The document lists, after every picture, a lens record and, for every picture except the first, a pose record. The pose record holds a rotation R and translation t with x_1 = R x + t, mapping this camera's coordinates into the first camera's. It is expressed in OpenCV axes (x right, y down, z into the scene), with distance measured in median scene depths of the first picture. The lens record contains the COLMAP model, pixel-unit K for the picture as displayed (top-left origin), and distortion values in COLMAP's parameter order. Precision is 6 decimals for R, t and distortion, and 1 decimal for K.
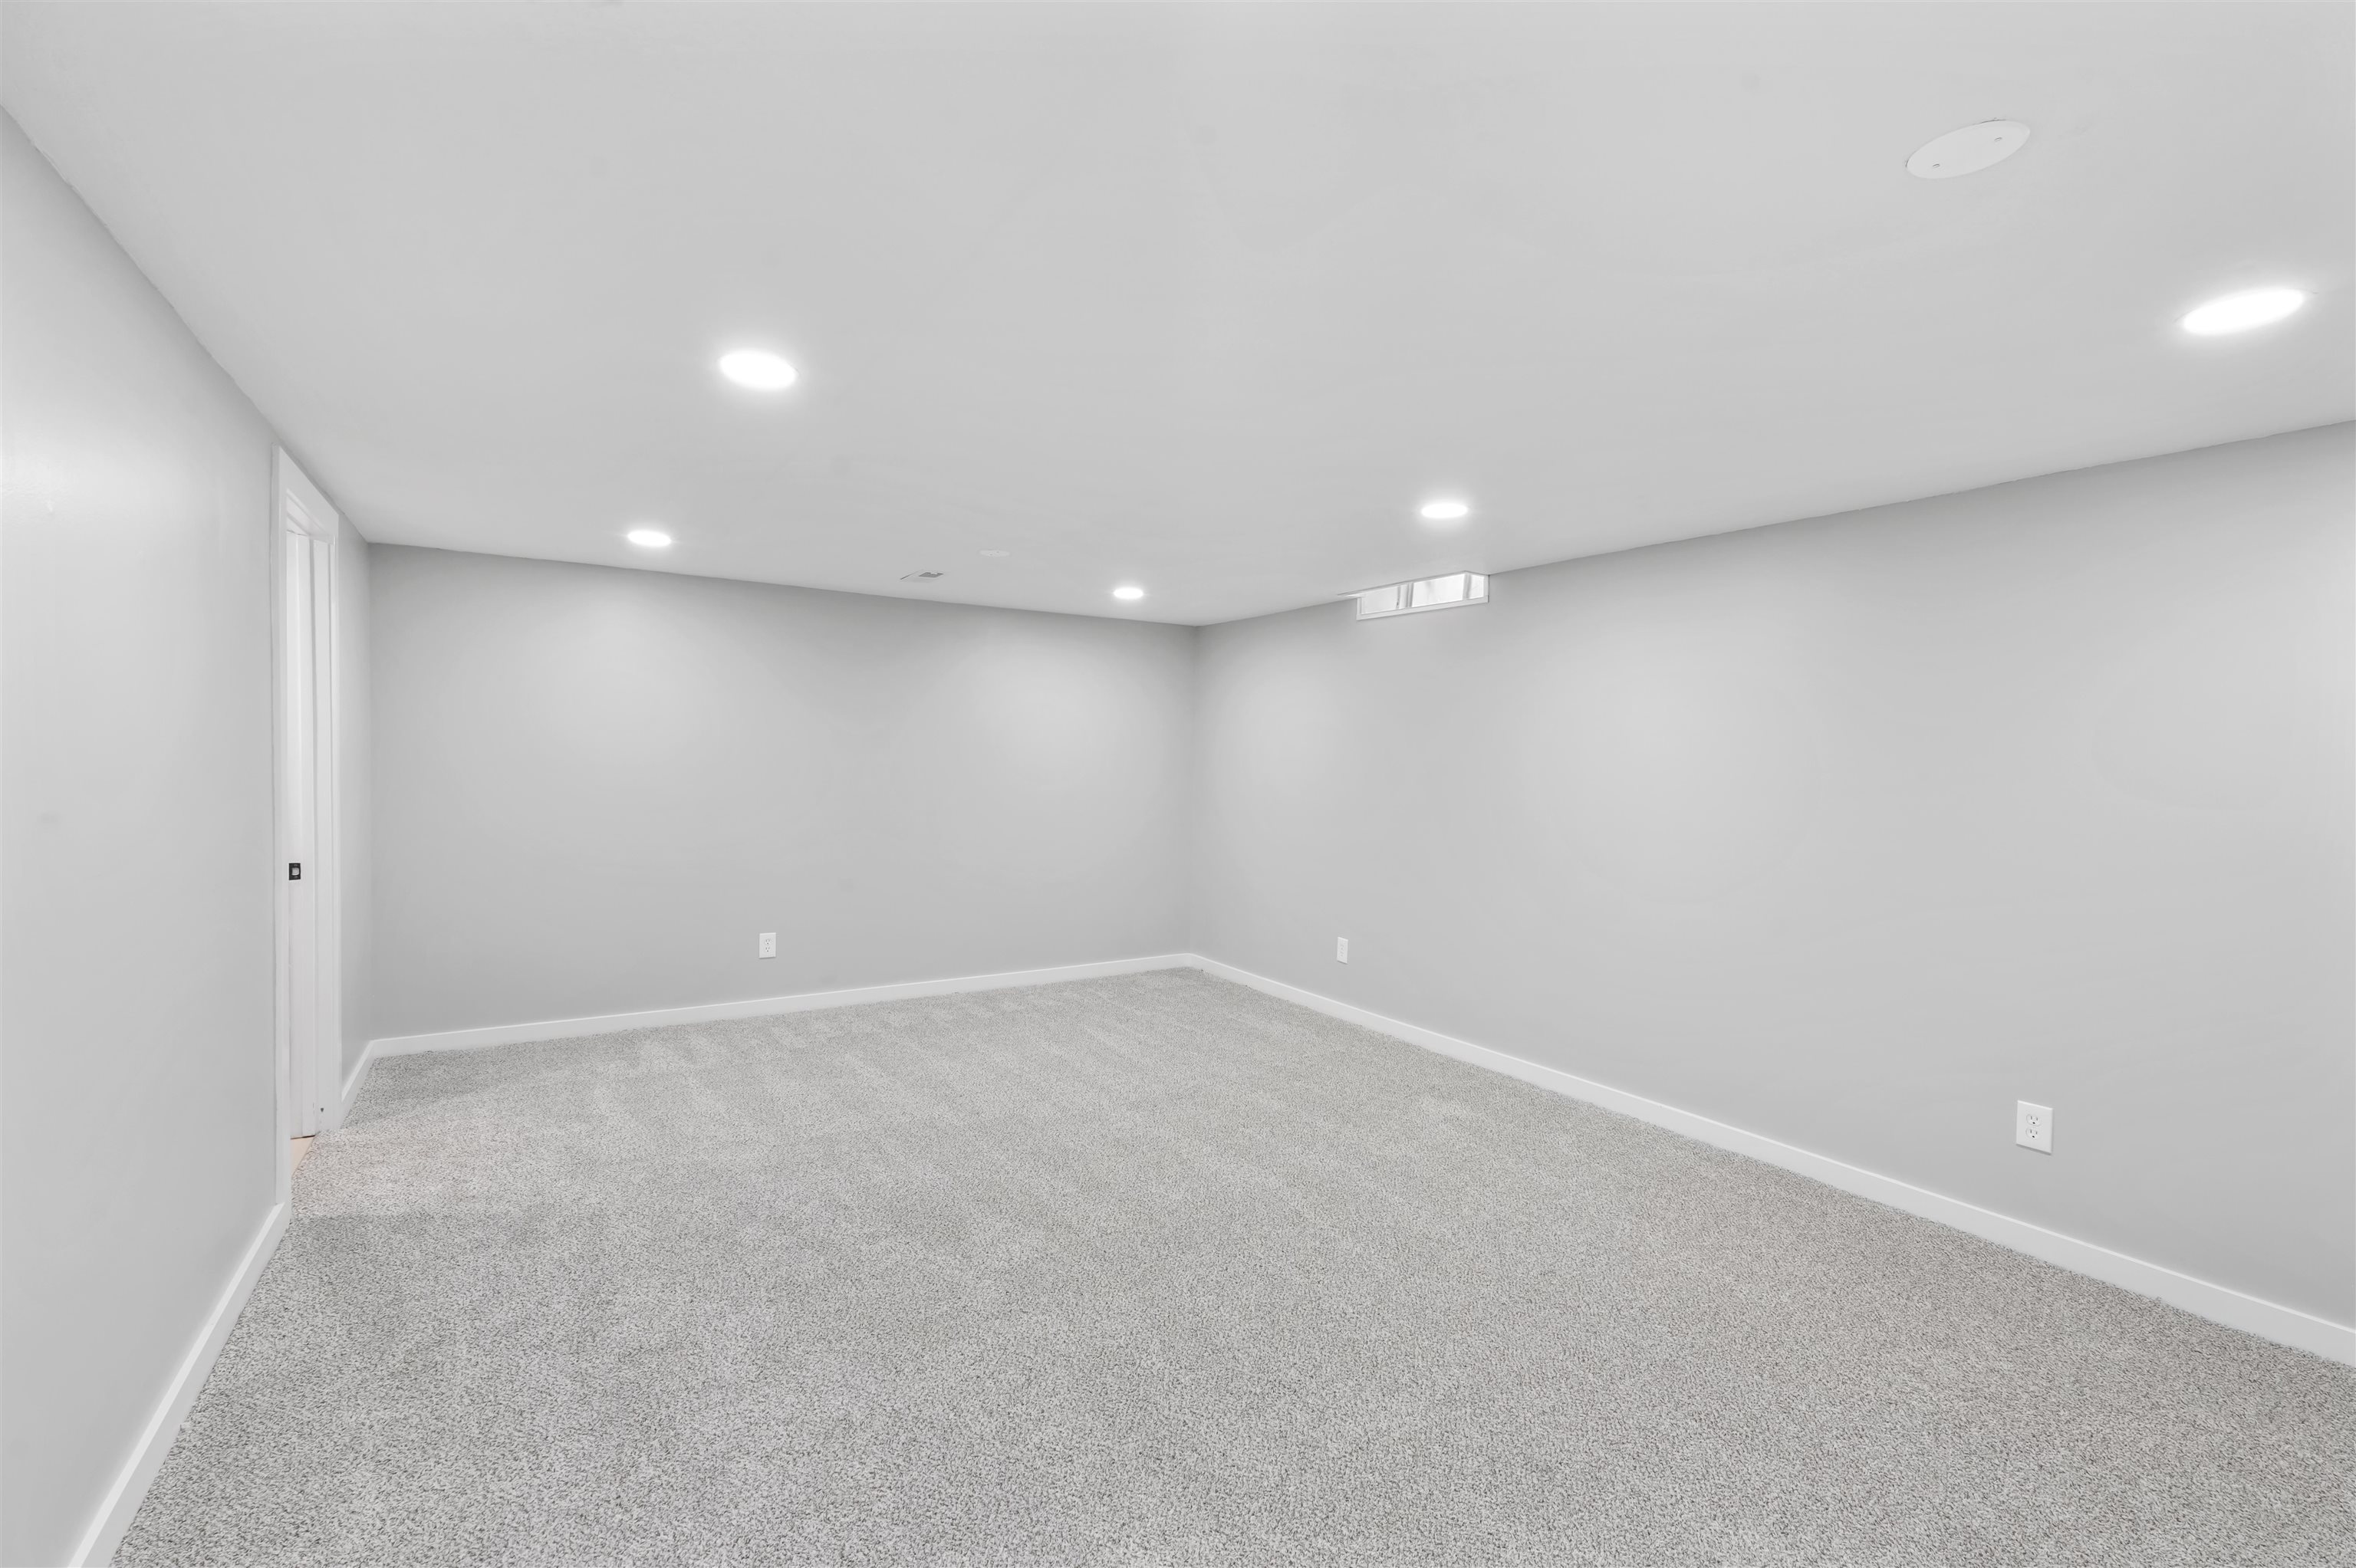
lens RADIAL K [[1079.5, 0, 1185.2], [0, 1079.5, 750.9], [0, 0, 1]] dist [-0.000295, 0.000212]
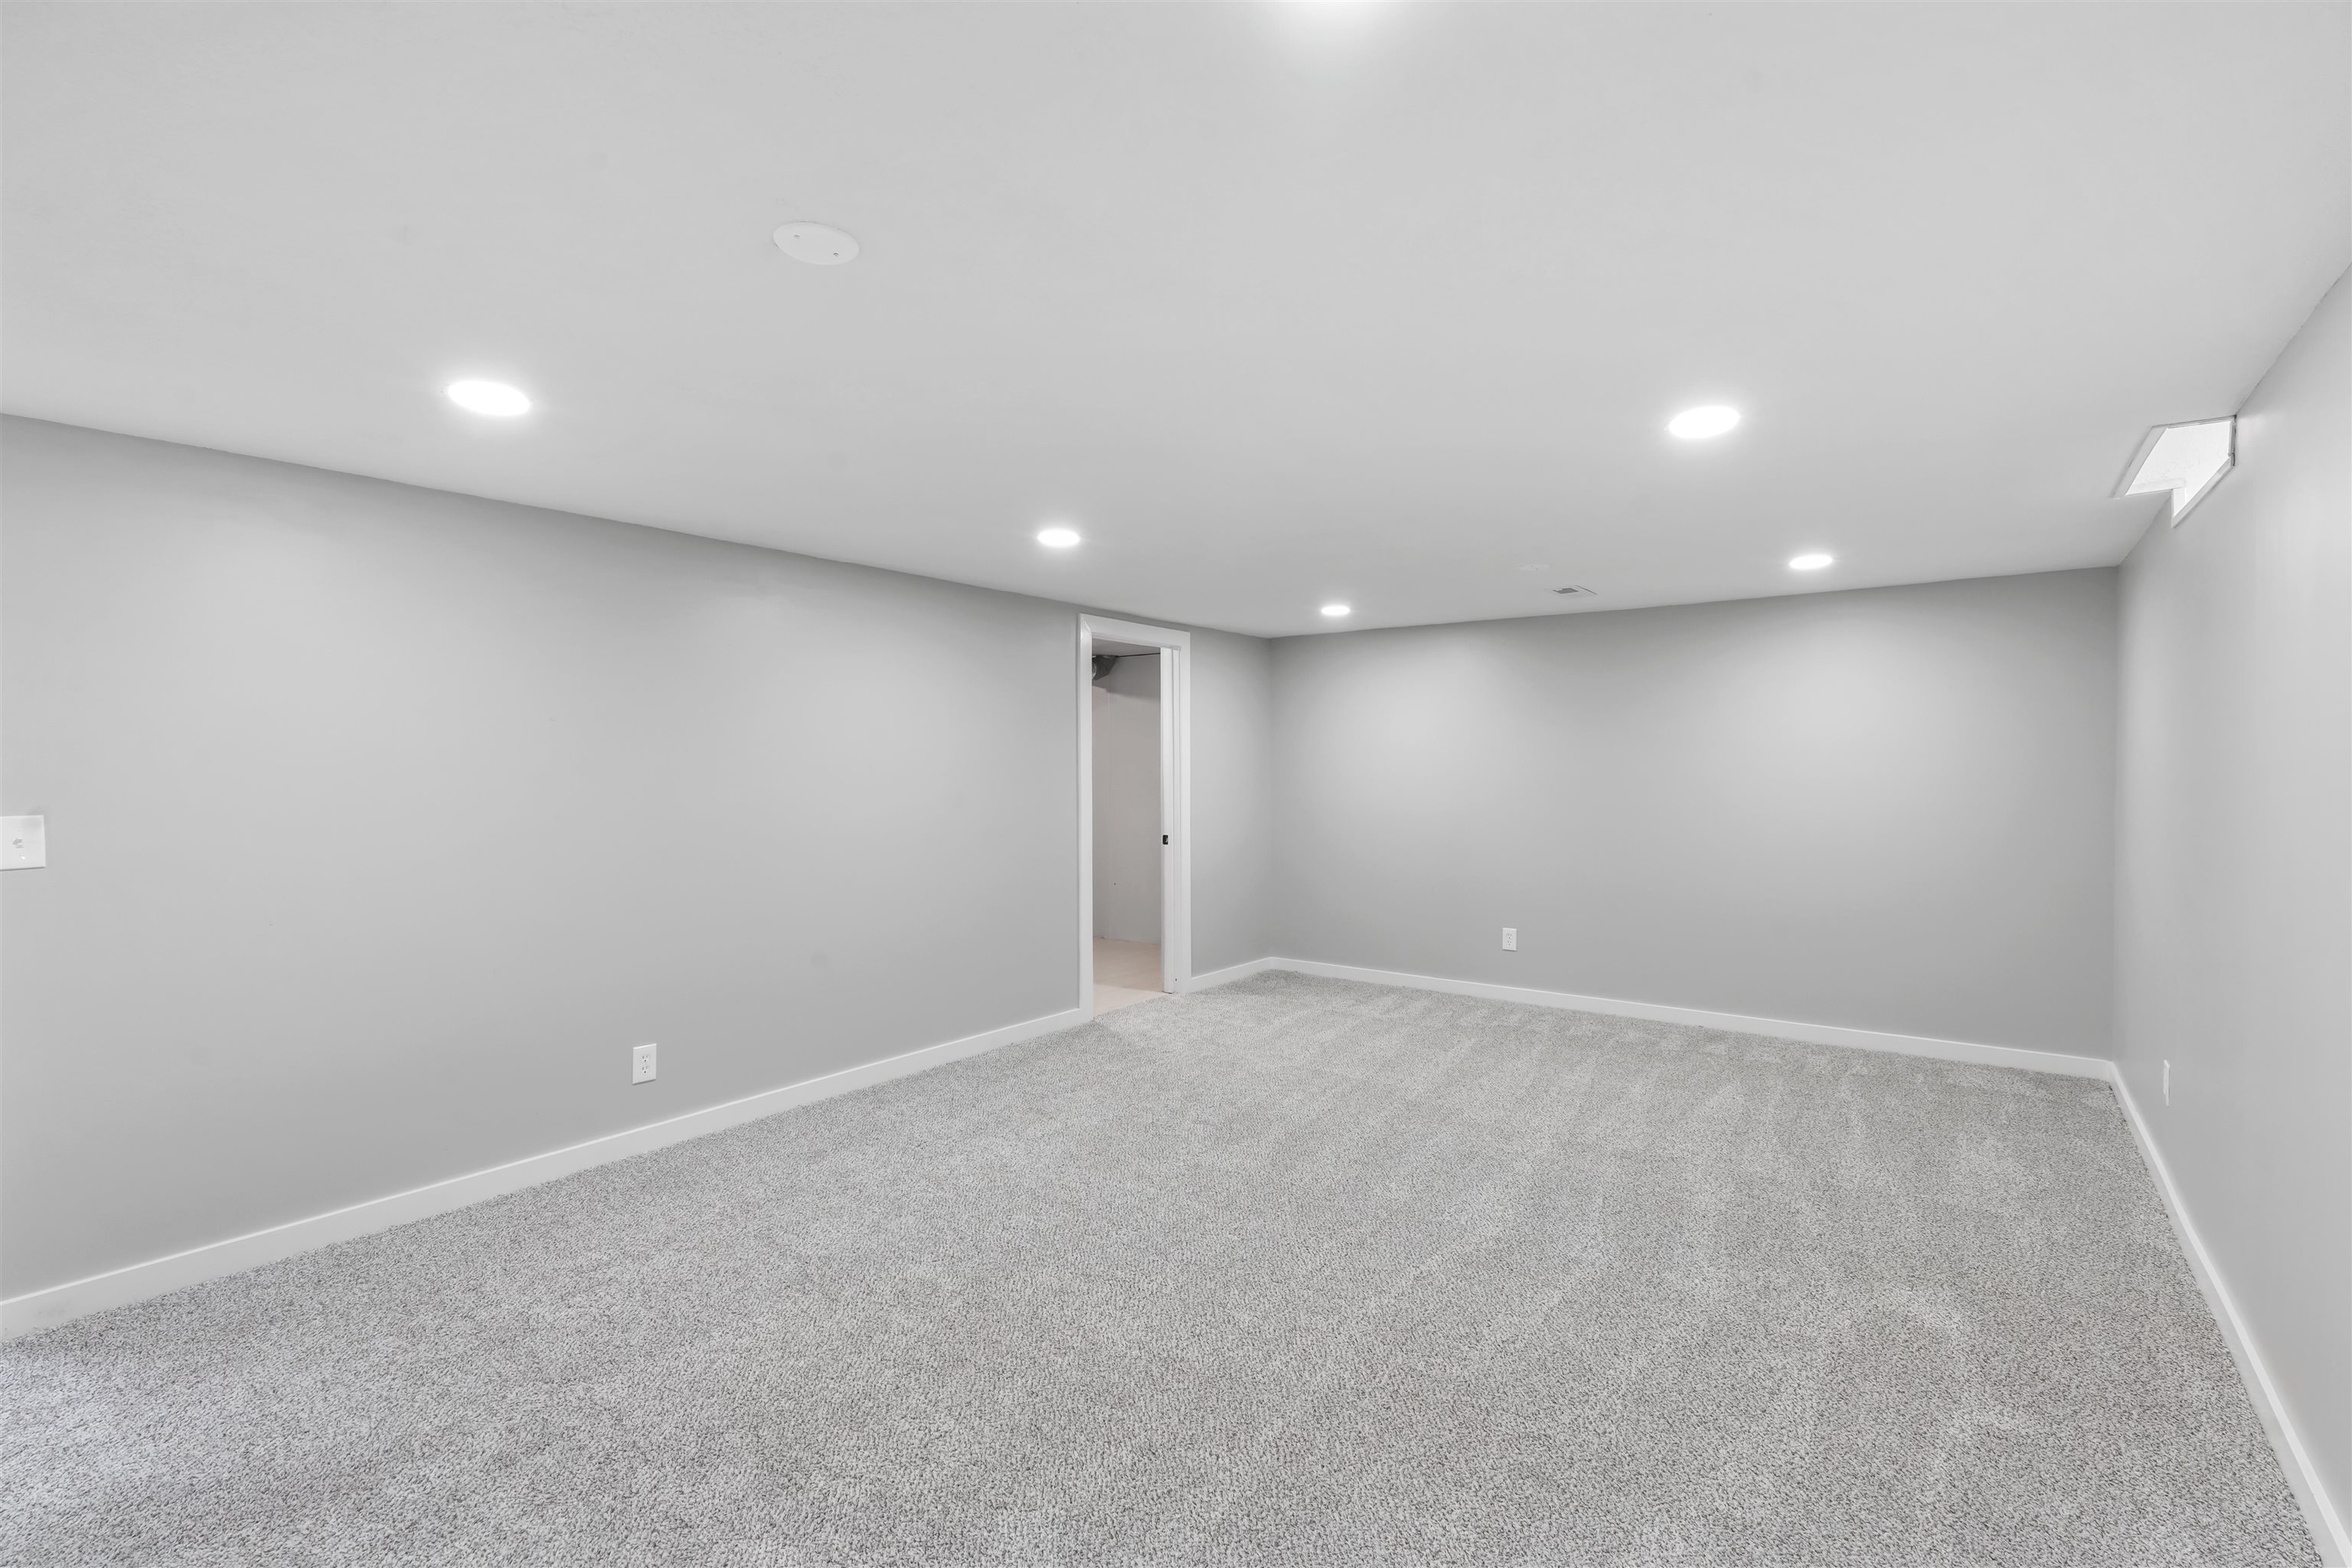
lens RADIAL K [[1077.8, 0, 1183.2], [0, 1077.8, 750.9], [0, 0, 1]] dist [-0.000295, 0.000212]
pose [[0.339448, -0.032279, -0.940071, 0.591366], [0.010293, 0.999479, -0.030602, 0.015606], [0.940569, 0.000711, 0.339603, 0.313938]]
